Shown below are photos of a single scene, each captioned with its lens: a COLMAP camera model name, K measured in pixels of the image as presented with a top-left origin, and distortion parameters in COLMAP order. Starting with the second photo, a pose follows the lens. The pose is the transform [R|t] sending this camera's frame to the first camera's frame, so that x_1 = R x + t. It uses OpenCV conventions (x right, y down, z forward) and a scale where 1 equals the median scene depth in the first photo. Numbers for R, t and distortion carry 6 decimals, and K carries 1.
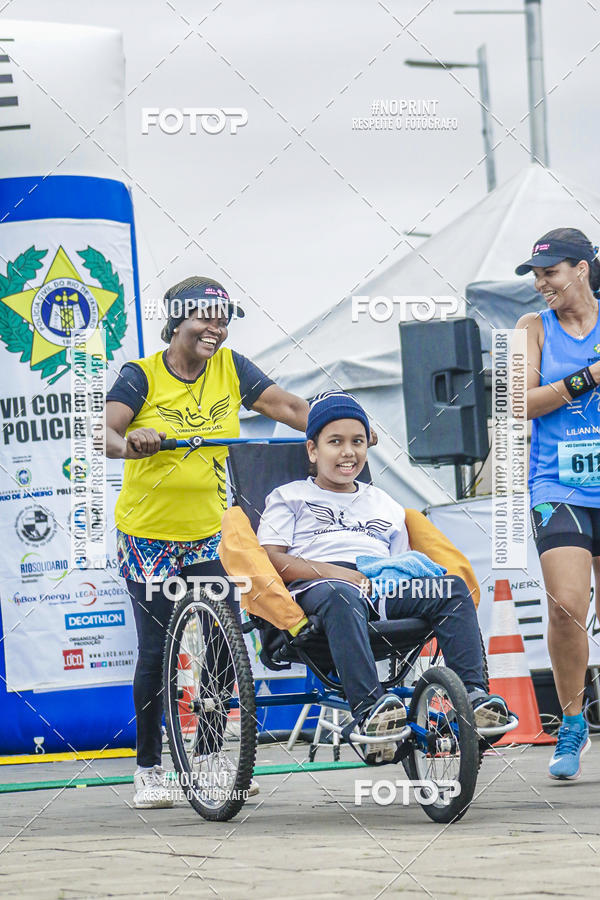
lens RADIAL K [[4973.9, 0, 297.1], [0, 4973.9, 450.7], [0, 0, 1]] dist [0.236634, 20.147832]
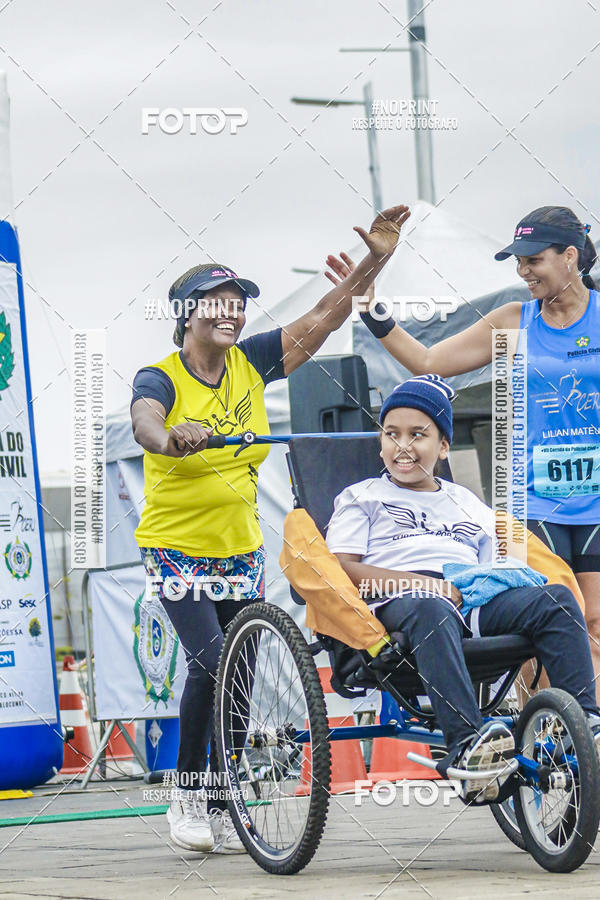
lens RADIAL K [[4973.9, 0, 297.1], [0, 4973.9, 450.7], [0, 0, 1]] dist [0.236634, 20.147832]
pose [[0.999704, -0.008799, 0.022662, -0.034478], [0.008974, 0.999931, -0.007631, 0.008018], [-0.022593, 0.007832, 0.999714, 0.133791]]
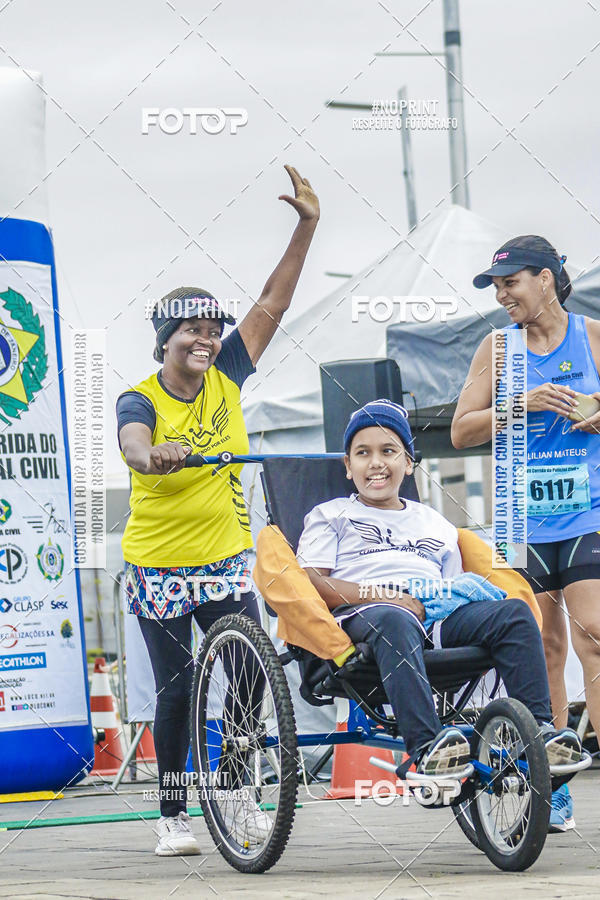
lens RADIAL K [[4973.9, 0, 297.1], [0, 4973.9, 450.7], [0, 0, 1]] dist [0.236634, 20.147832]
pose [[0.999869, -0.002564, 0.016002, -0.023867], [0.002697, 0.999962, -0.008312, 0.005288], [-0.015980, 0.008355, 0.999837, 0.084341]]
